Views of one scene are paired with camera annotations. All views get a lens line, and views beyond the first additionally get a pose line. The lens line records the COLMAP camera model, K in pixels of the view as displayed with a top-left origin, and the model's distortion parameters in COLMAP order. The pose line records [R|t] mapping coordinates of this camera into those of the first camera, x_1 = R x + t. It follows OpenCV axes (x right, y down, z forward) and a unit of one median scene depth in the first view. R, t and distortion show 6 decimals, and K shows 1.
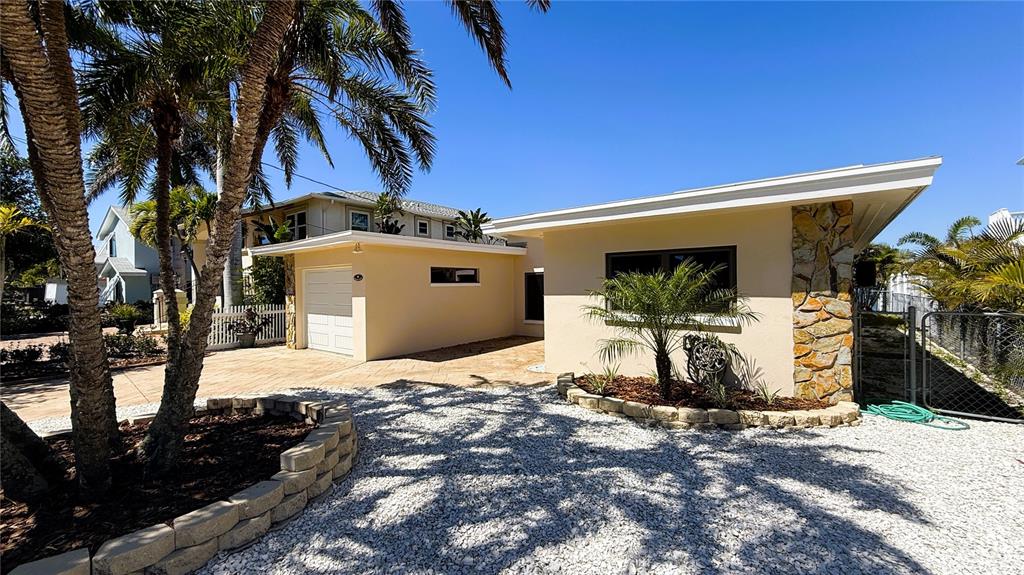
lens RADIAL K [[409.3, 0, 508.3], [0, 409.3, 290.4], [0, 0, 1]] dist [0.000853, 0.000022]
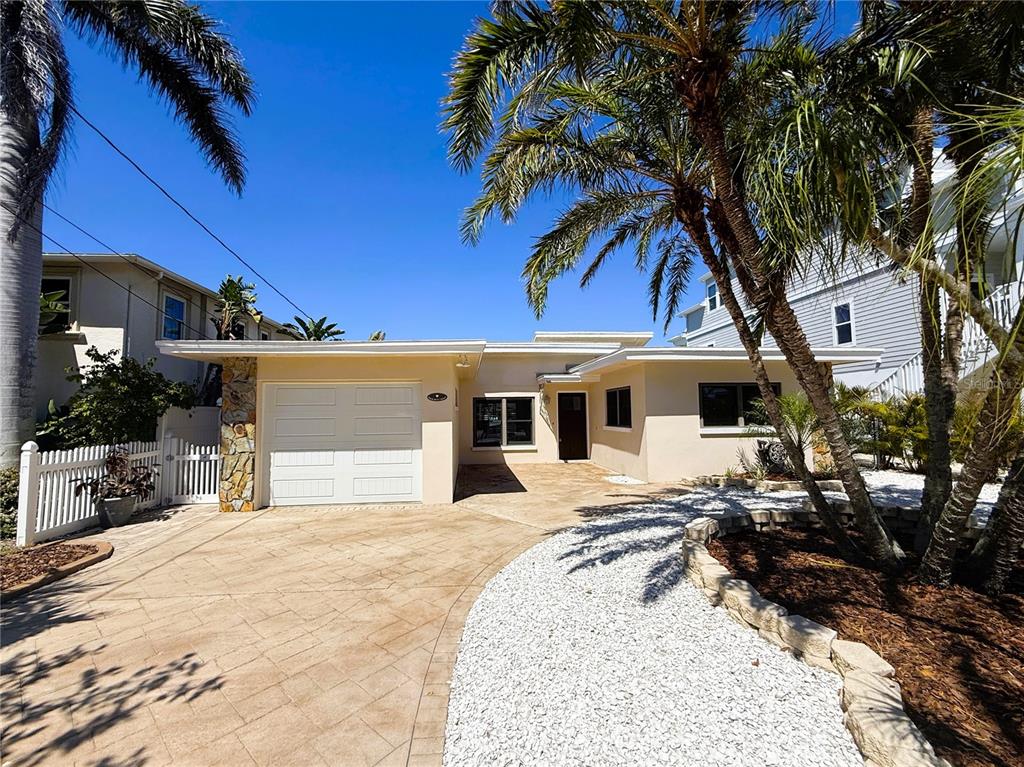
lens RADIAL K [[435.3, 0, 511.4], [0, 435.3, 382.6], [0, 0, 1]] dist [-0.002285, -0.000372]
pose [[0.721061, 0.049305, 0.691115, -0.705390], [0.014699, 0.996152, -0.086403, 0.012348], [-0.692715, 0.072461, 0.717562, 0.252445]]
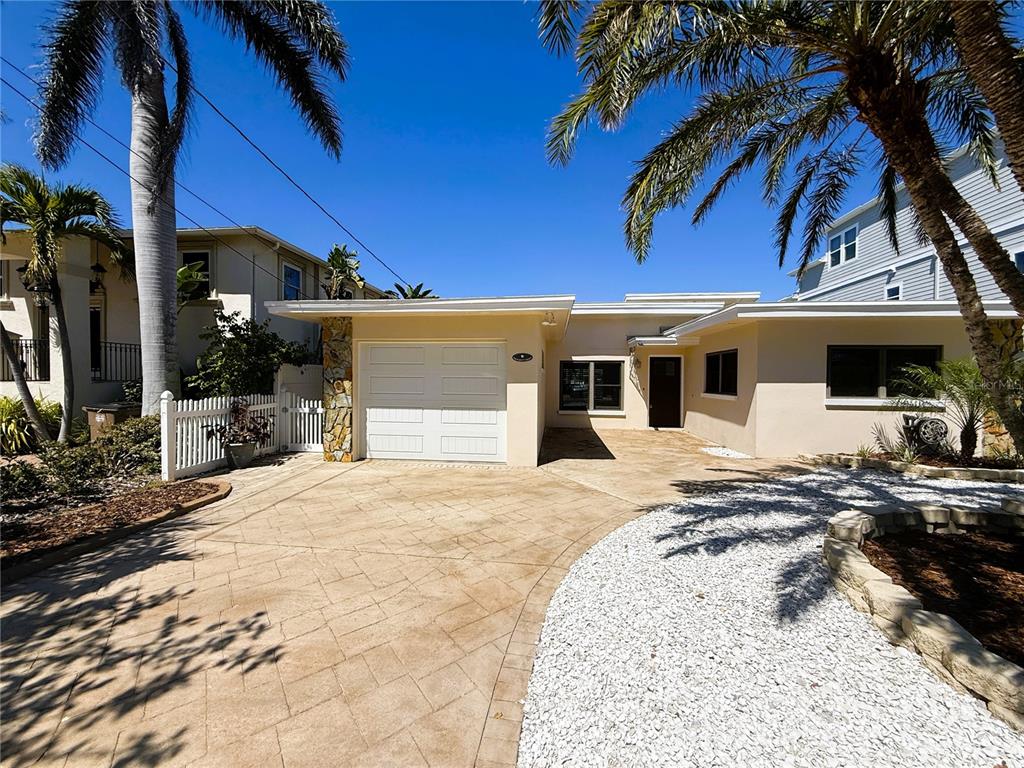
lens RADIAL K [[411.5, 0, 510.0], [0, 411.5, 384.6], [0, 0, 1]] dist [0.000992, 0.000219]
pose [[0.848856, 0.008991, 0.528548, -0.659044], [-0.010029, 0.999949, -0.000904, 0.016217], [-0.528529, -0.004533, 0.848903, 0.308622]]
